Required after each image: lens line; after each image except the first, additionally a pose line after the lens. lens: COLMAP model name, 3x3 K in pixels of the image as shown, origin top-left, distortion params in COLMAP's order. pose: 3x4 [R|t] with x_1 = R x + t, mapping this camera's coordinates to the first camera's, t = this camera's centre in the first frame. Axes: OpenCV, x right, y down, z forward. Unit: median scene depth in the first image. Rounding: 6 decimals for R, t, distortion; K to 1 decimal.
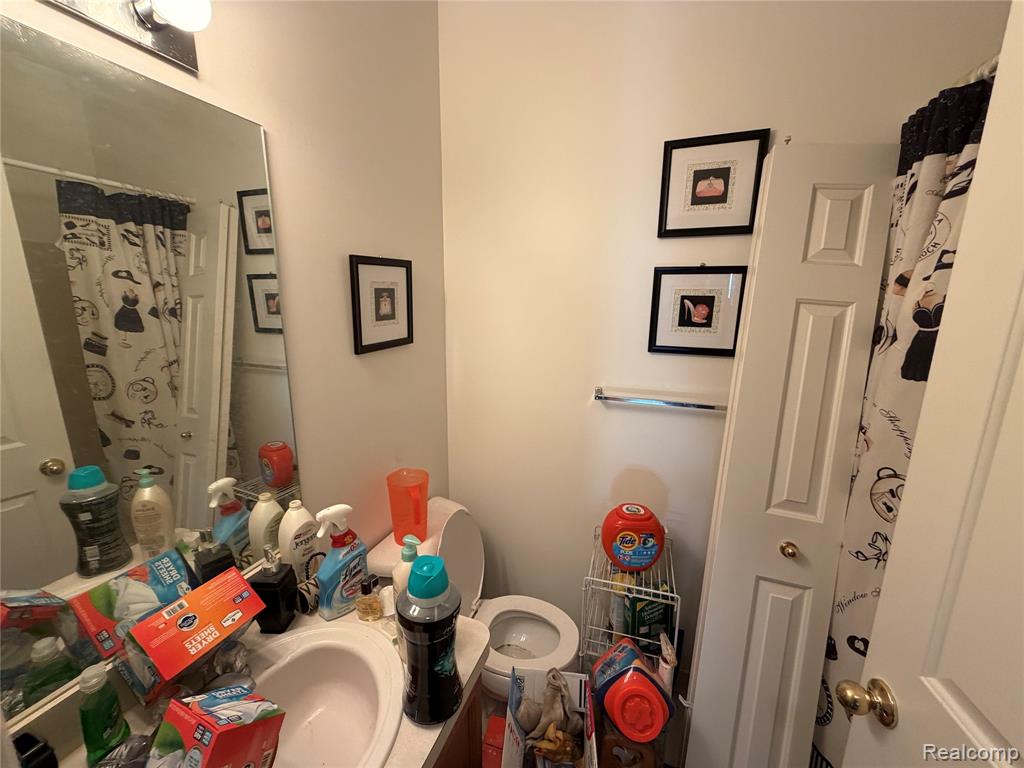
lens RADIAL K [[408.8, 0, 509.0], [0, 408.8, 385.0], [0, 0, 1]] dist [0.000170, -0.000156]
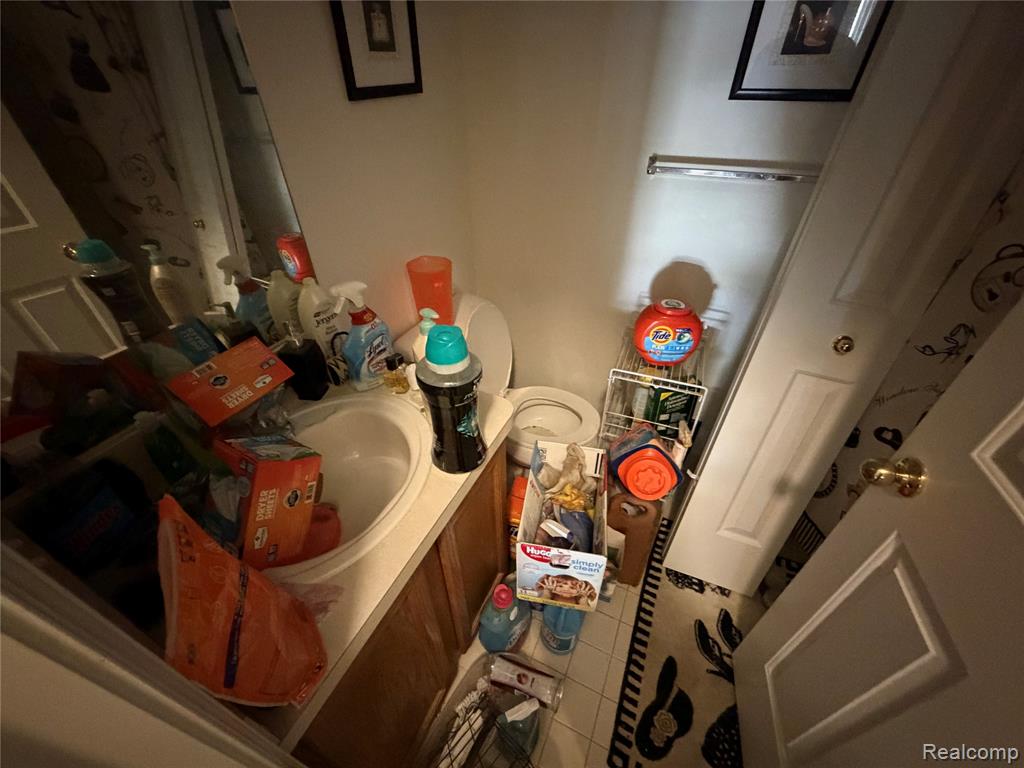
lens RADIAL K [[408.8, 0, 509.0], [0, 408.8, 385.0], [0, 0, 1]] dist [0.000170, -0.000156]
pose [[0.996842, 0.034616, -0.071466, 0.011234], [-0.000711, 0.903836, 0.427877, 0.100870], [0.079405, -0.426476, 0.901007, 0.085850]]
